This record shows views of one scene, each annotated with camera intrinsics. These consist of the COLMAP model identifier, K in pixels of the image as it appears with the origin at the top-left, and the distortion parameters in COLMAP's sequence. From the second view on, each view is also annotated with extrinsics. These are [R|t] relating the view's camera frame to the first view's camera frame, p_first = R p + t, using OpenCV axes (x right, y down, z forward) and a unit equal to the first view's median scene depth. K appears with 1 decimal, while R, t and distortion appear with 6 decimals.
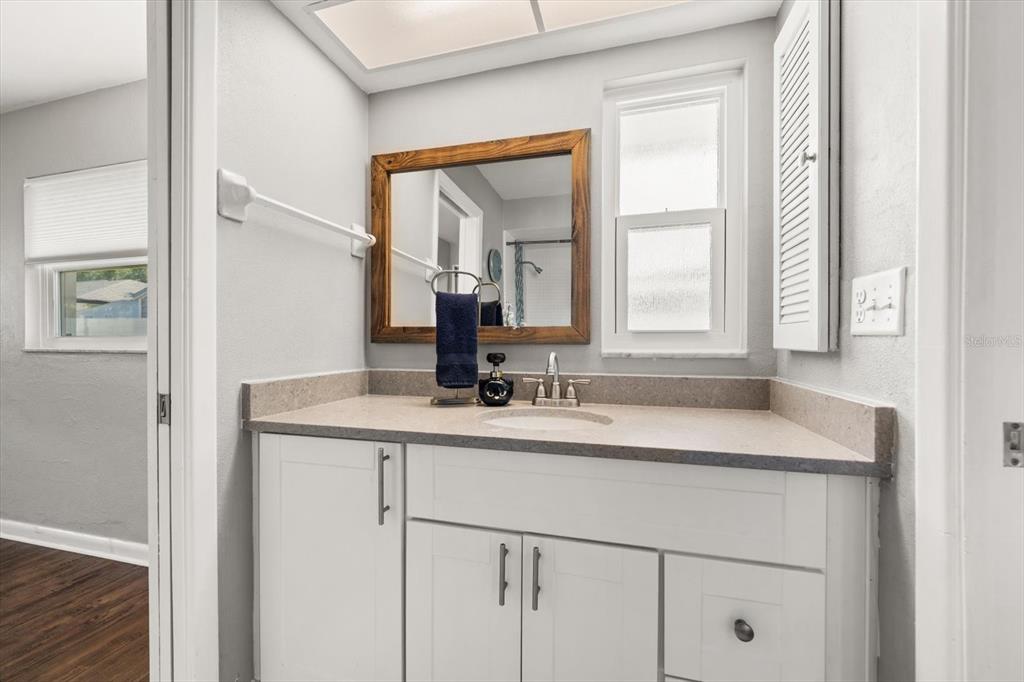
lens RADIAL K [[403.9, 0, 516.3], [0, 403.9, 343.8], [0, 0, 1]] dist [0.001505, 0.000056]
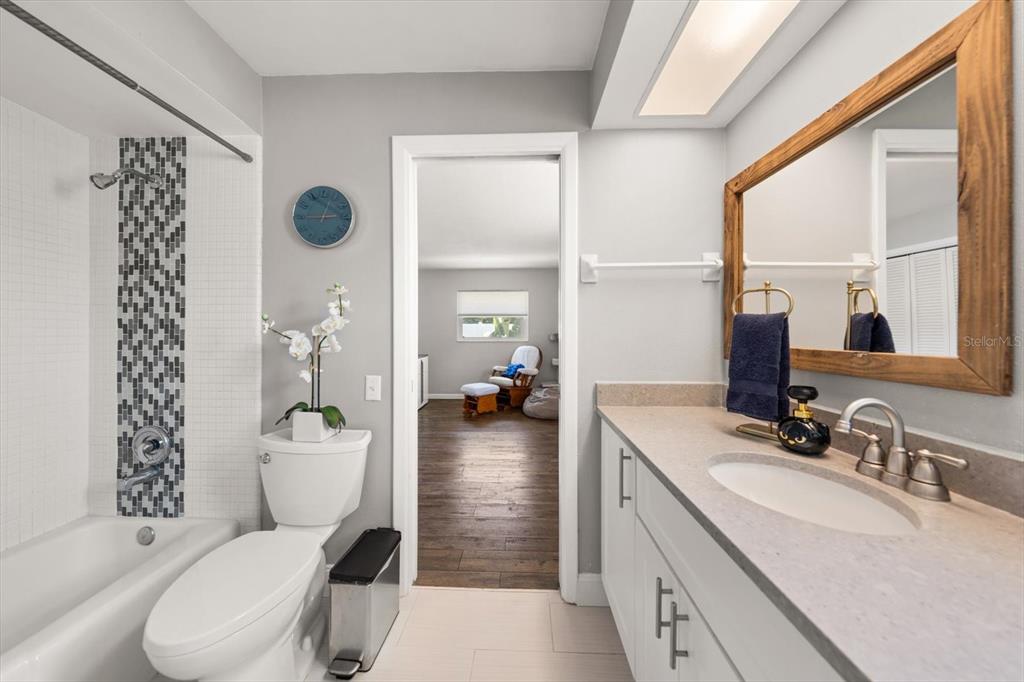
lens RADIAL K [[348.3, 0, 511.8], [0, 348.3, 335.6], [0, 0, 1]] dist [-0.000793, 0.000000]
pose [[0.239617, 0.005841, -0.970850, 0.445329], [-0.008926, 0.999953, 0.003813, -0.070118], [0.970826, 0.007752, 0.239658, 0.261871]]
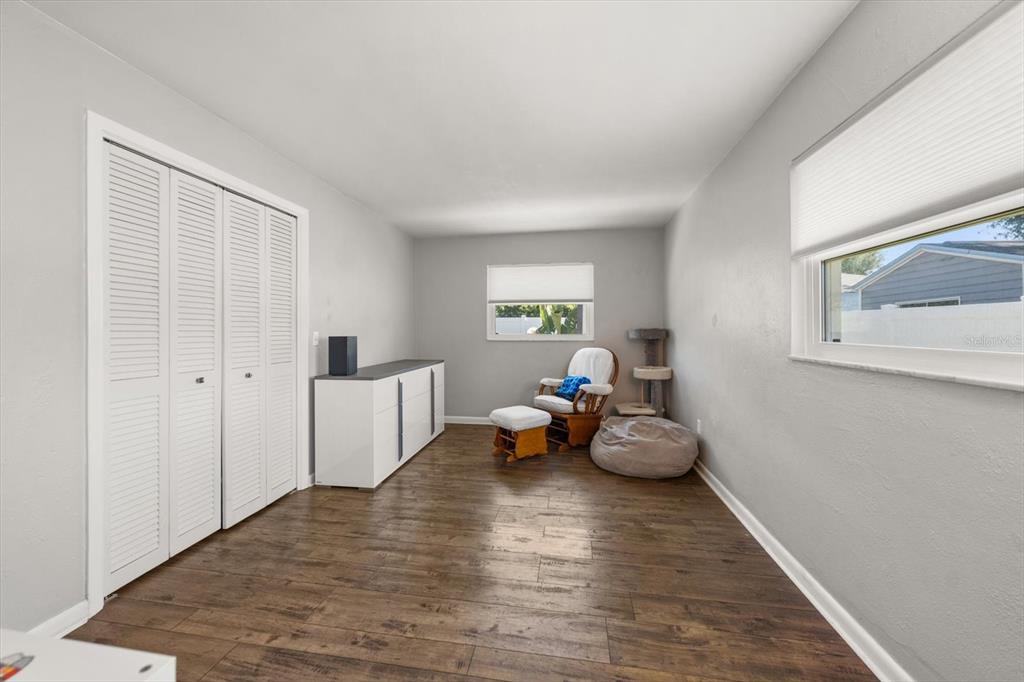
lens RADIAL K [[385.9, 0, 513.2], [0, 385.9, 329.6], [0, 0, 1]] dist [0.000446, -0.000043]
pose [[0.121058, -0.001476, -0.992644, -0.714870], [-0.005717, 0.999981, -0.002184, -0.061870], [0.992629, 0.005939, 0.121047, 0.472443]]
